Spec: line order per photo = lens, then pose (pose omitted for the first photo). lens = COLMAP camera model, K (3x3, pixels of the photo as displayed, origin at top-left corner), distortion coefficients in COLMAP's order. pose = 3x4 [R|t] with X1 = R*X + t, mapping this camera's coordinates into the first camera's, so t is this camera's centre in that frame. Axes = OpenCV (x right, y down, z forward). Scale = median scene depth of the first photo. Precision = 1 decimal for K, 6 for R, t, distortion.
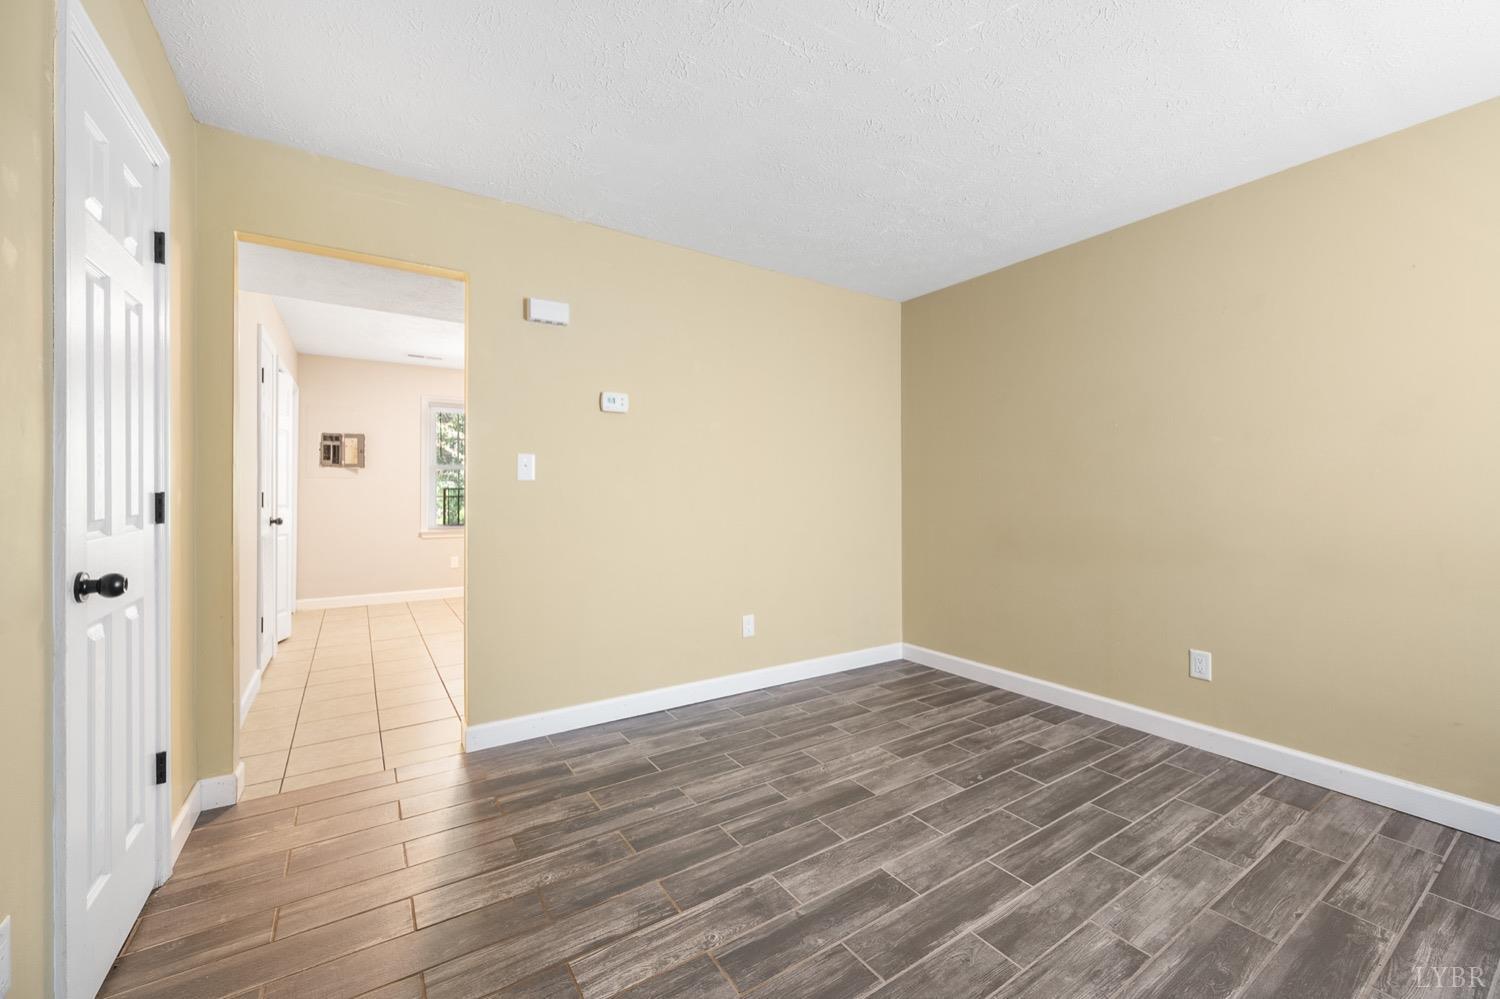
lens RADIAL K [[596.3, 0, 753.9], [0, 596.3, 489.4], [0, 0, 1]] dist [0.001570, -0.000595]
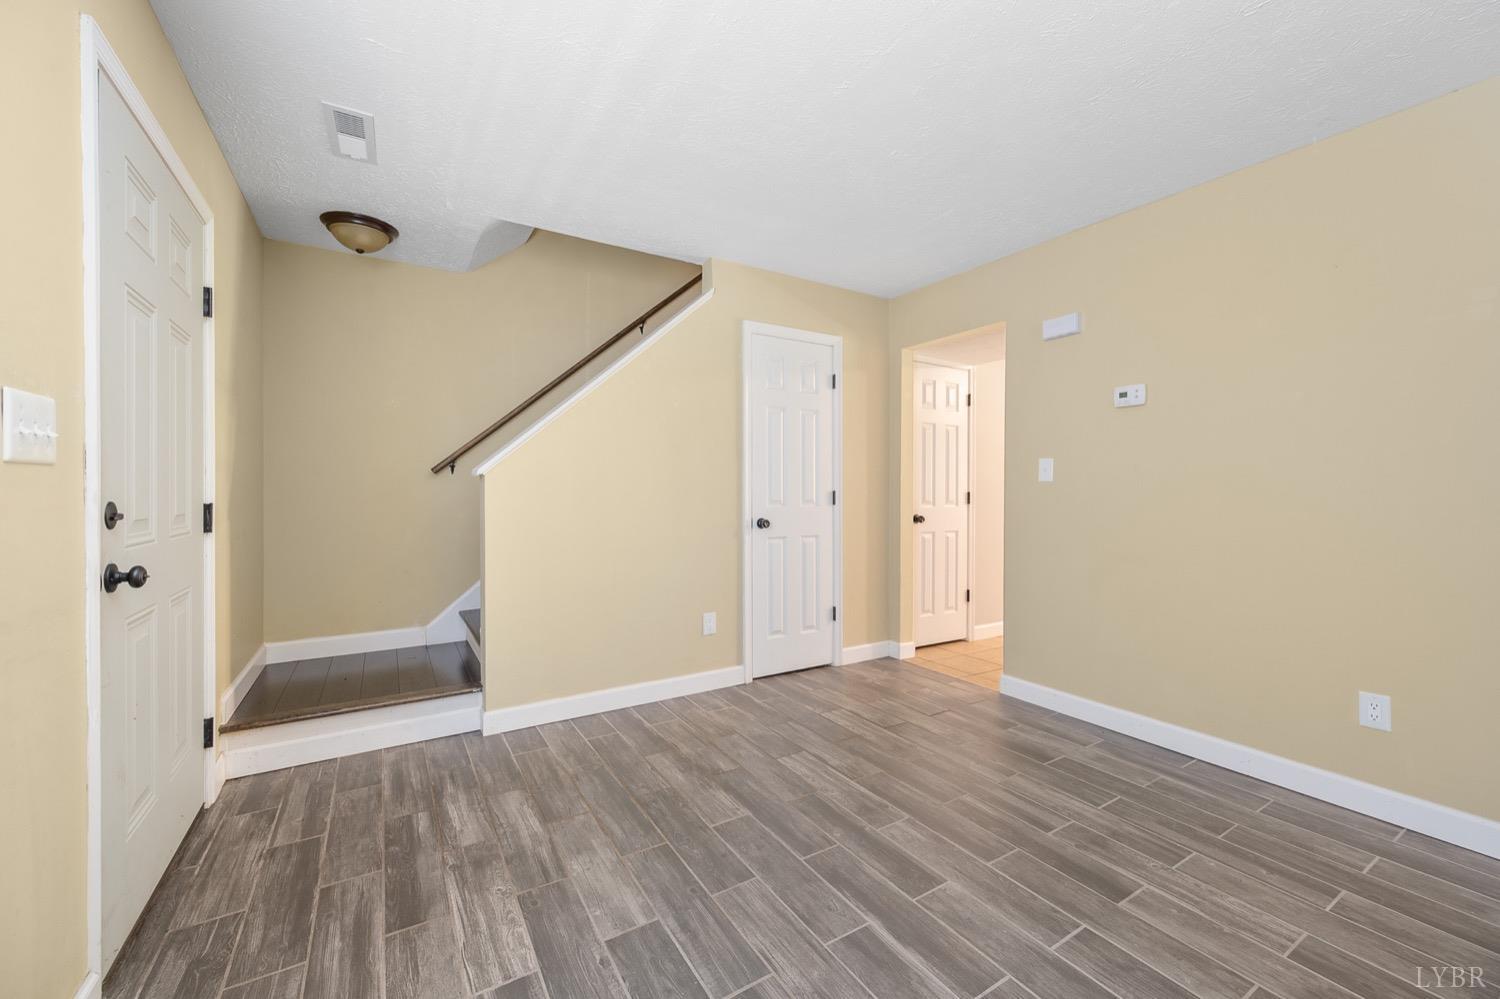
lens RADIAL K [[596.3, 0, 746.4], [0, 596.3, 496.6], [0, 0, 1]] dist [0.001570, -0.000595]
pose [[-0.040790, 0.007676, -0.999138, 0.870350], [-0.001545, 0.999969, 0.007745, 0.007373], [0.999167, 0.001860, -0.040776, 0.526279]]
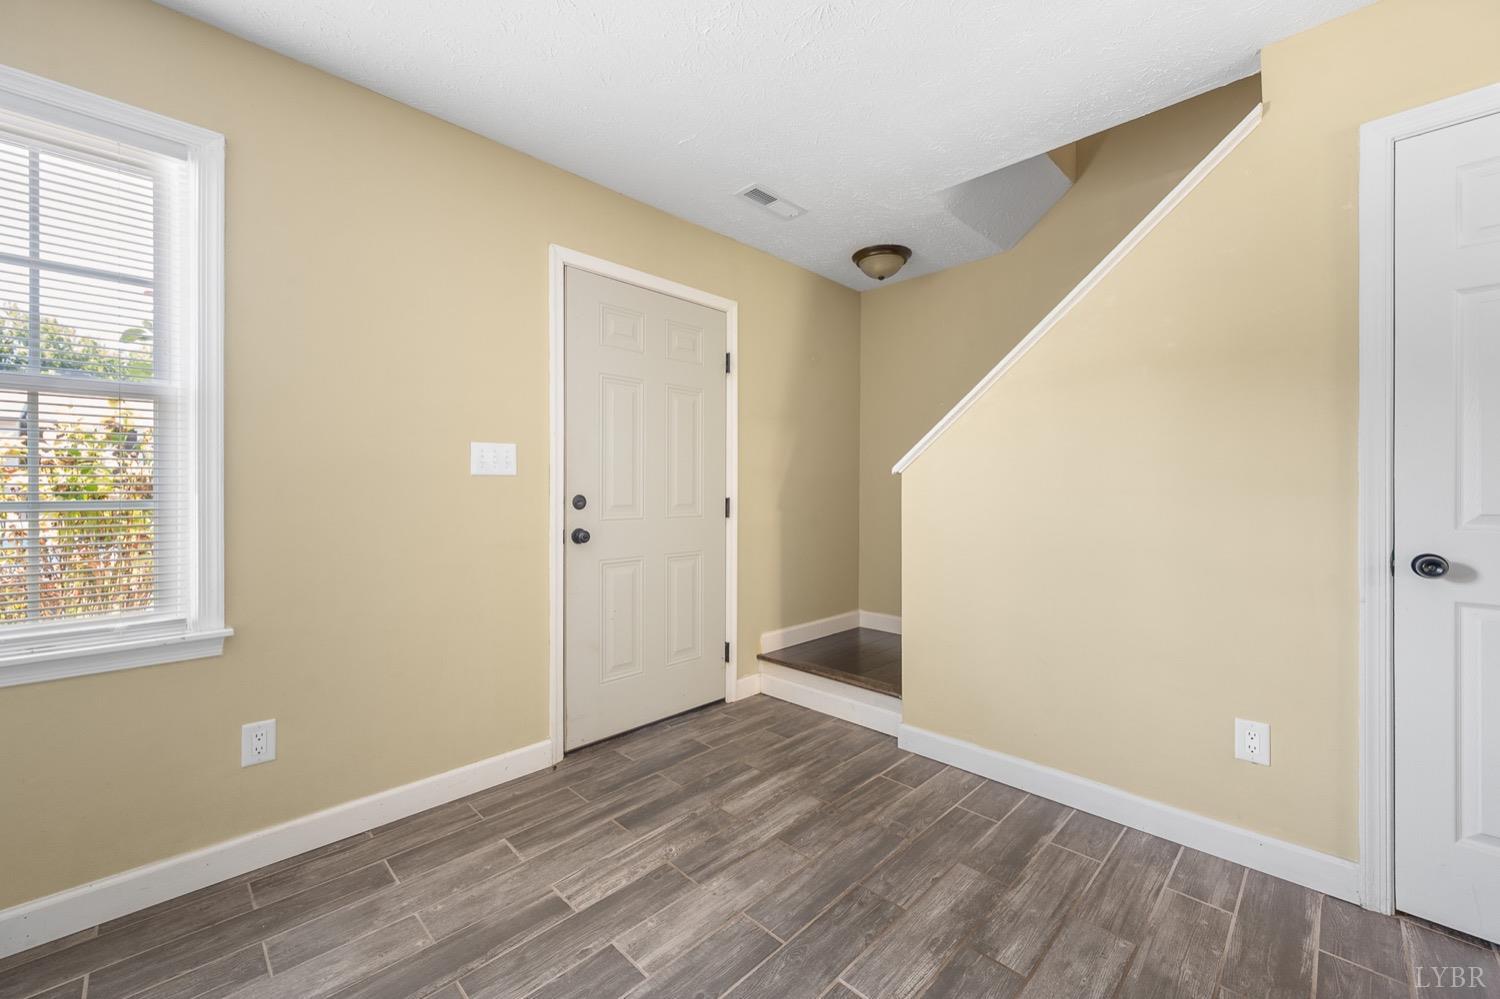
lens RADIAL K [[596.3, 0, 750.6], [0, 596.3, 490.5], [0, 0, 1]] dist [0.001570, -0.000595]
pose [[-0.980162, -0.005029, -0.198135, 0.253189], [-0.005855, 0.999976, 0.003584, 0.004846], [0.198113, 0.004673, -0.980168, 0.976175]]
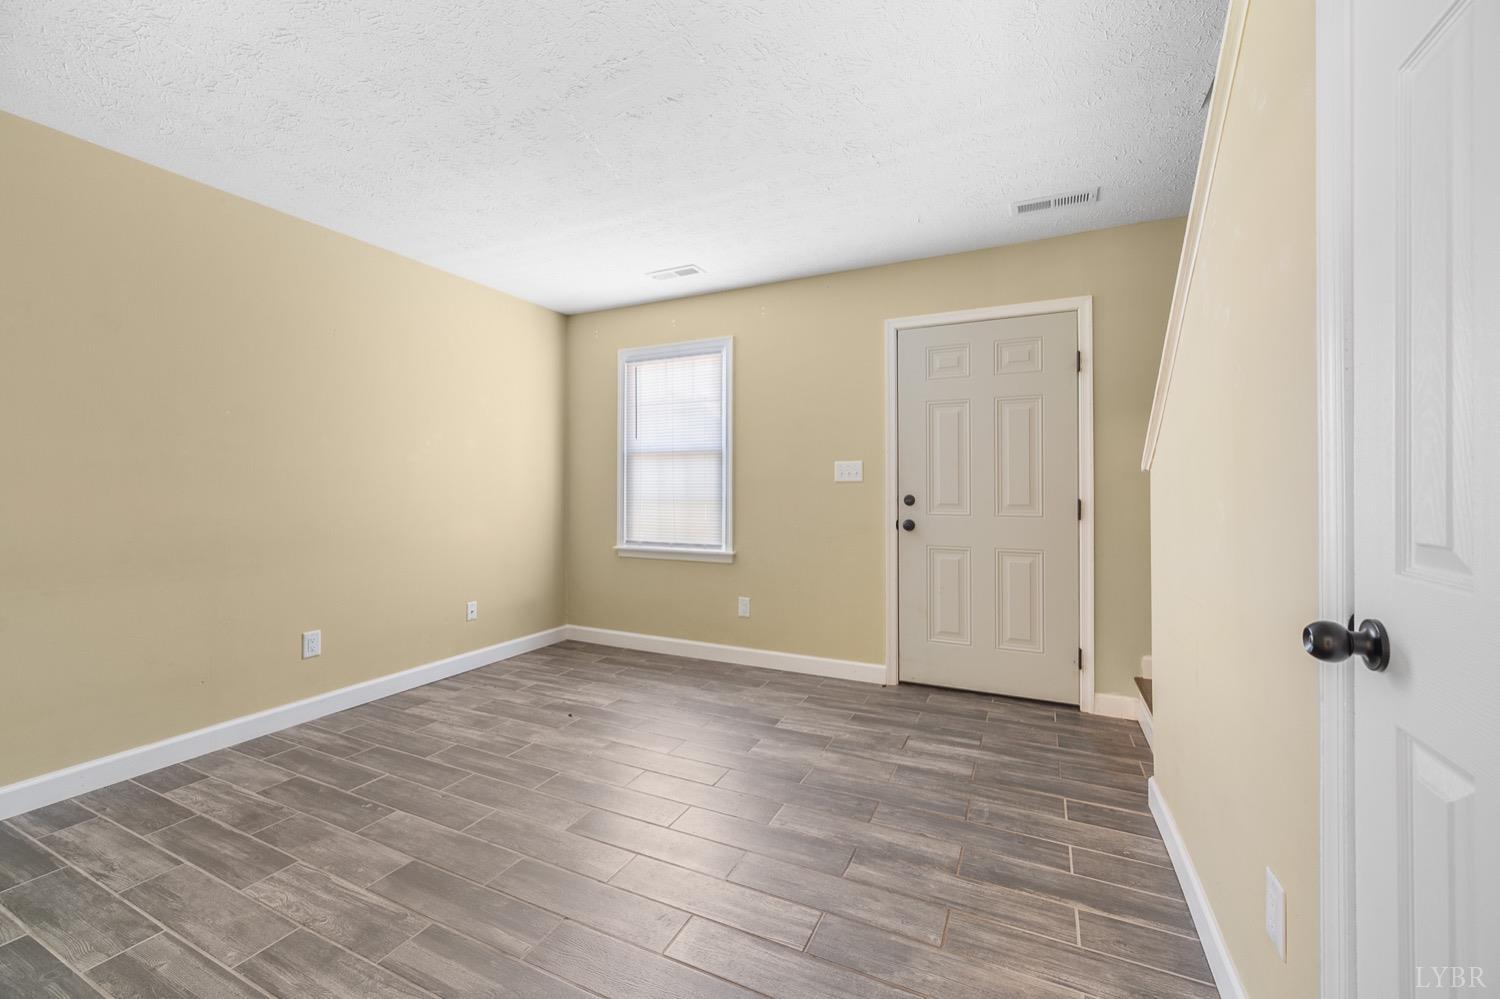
lens RADIAL K [[596.3, 0, 752.4], [0, 596.3, 489.4], [0, 0, 1]] dist [0.001570, -0.000595]
pose [[-0.511244, -0.003708, 0.859427, -0.667071], [-0.002885, 0.999992, 0.002598, 0.003012], [-0.859431, -0.001152, -0.511251, 0.934194]]
